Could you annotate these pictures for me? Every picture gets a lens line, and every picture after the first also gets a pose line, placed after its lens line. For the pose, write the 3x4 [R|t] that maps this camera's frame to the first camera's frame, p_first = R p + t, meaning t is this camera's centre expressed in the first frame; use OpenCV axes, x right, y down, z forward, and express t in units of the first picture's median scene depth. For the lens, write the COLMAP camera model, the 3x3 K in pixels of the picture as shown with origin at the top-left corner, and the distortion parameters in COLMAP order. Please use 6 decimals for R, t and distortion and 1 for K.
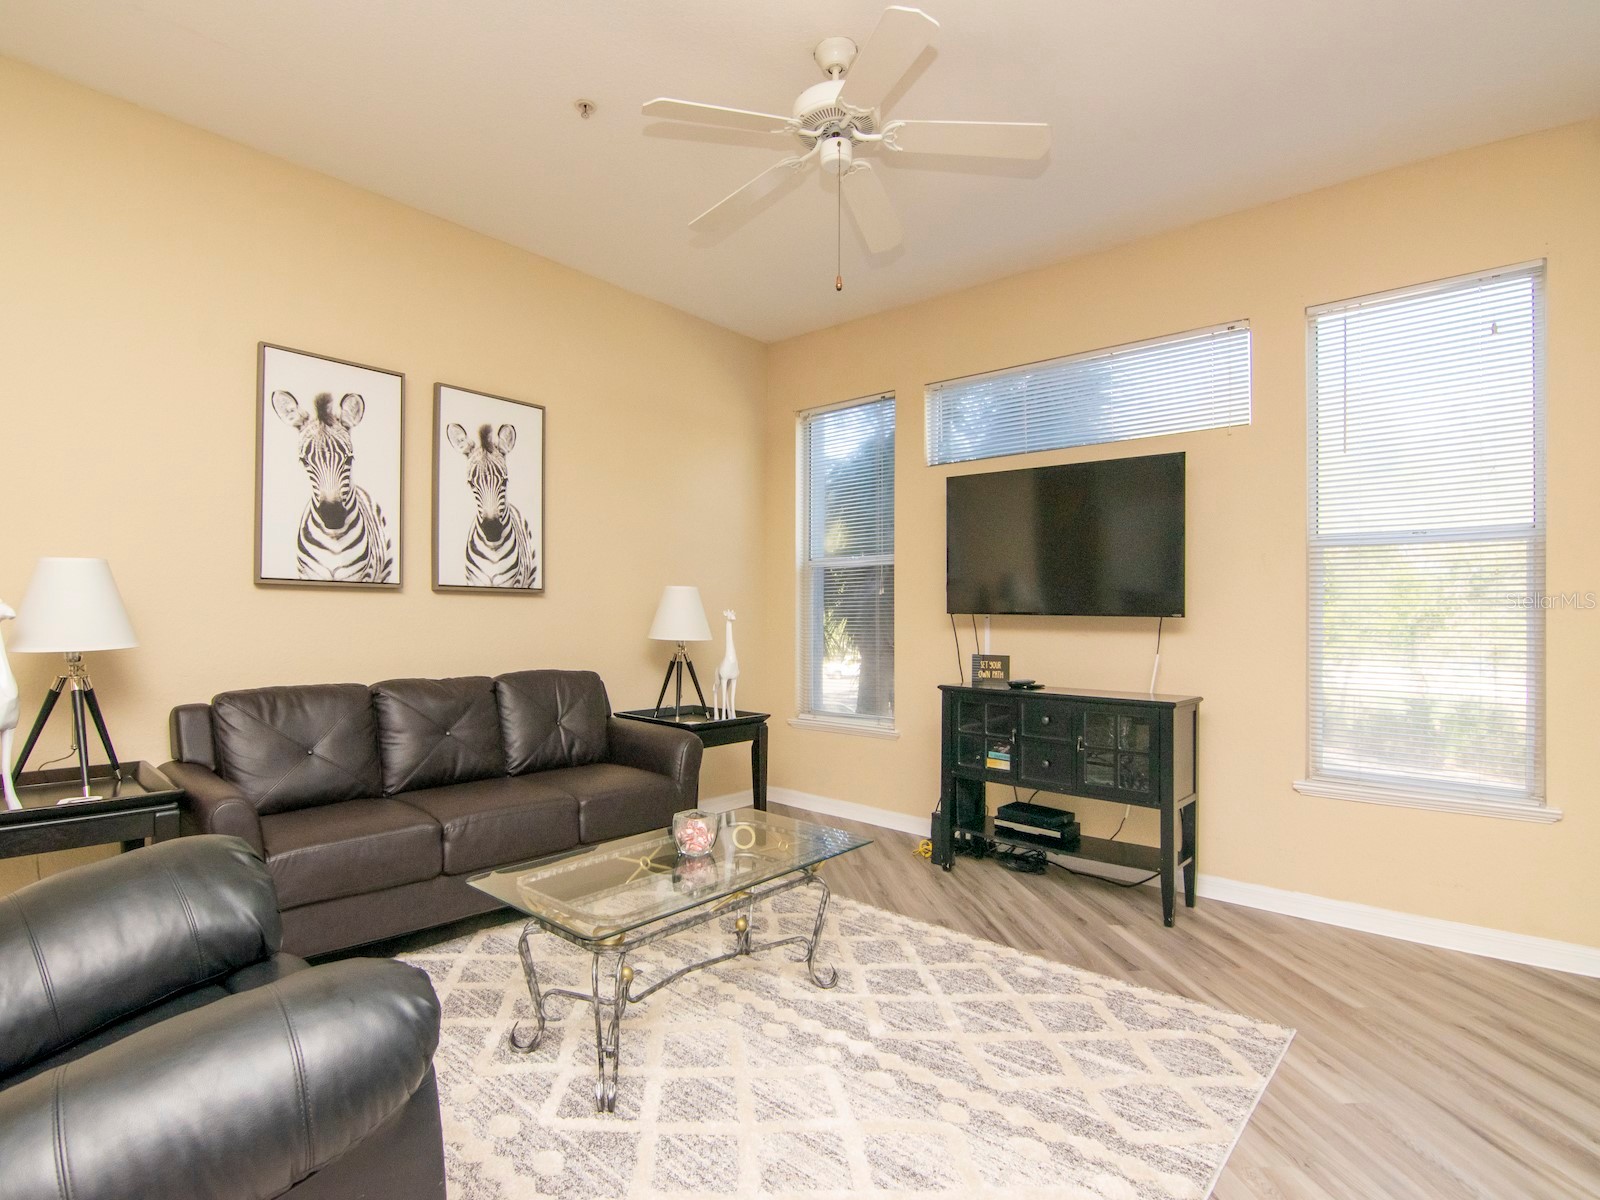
lens RADIAL K [[794.4, 0, 765.1], [0, 794.4, 609.0], [0, 0, 1]] dist [-0.002411, -0.010100]
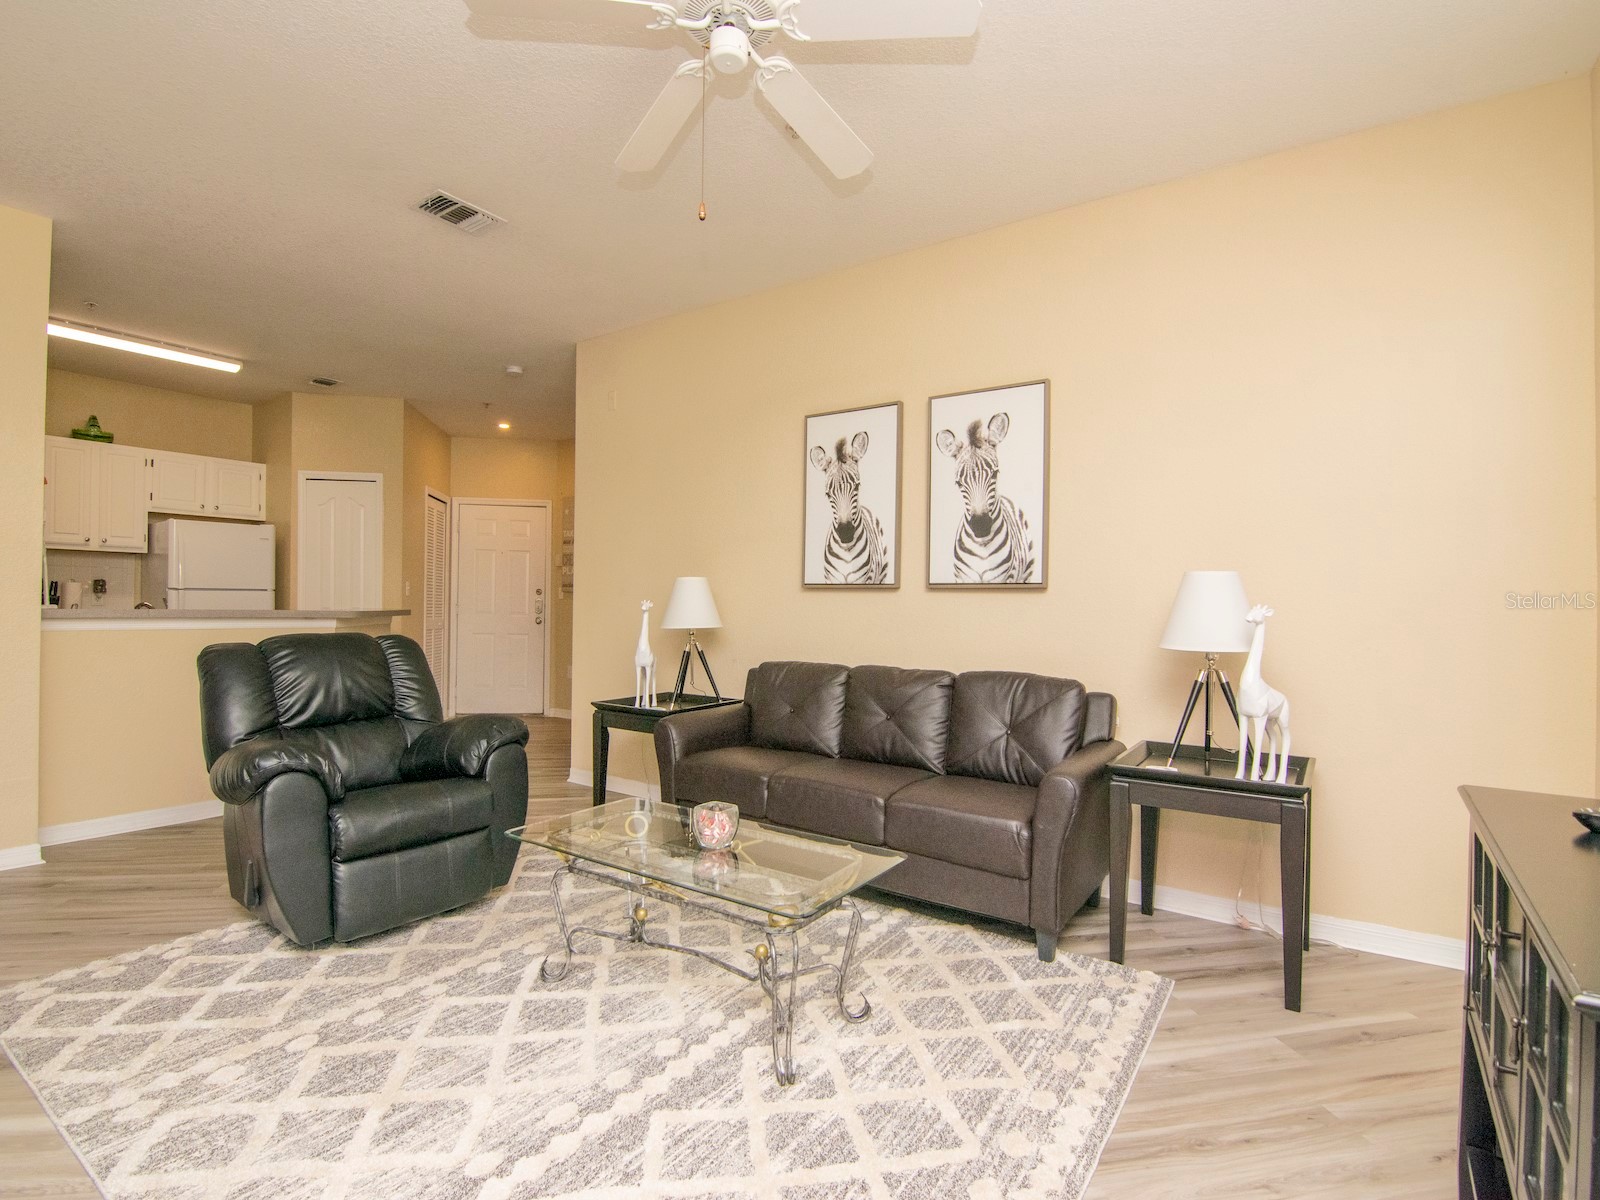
lens RADIAL K [[794.4, 0, 796.7], [0, 794.4, 605.8], [0, 0, 1]] dist [-0.002411, -0.010100]
pose [[0.133893, -0.009080, -0.990954, 0.670466], [-0.004055, 0.999945, -0.009711, 0.011943], [0.990988, 0.005318, 0.133848, 0.708344]]
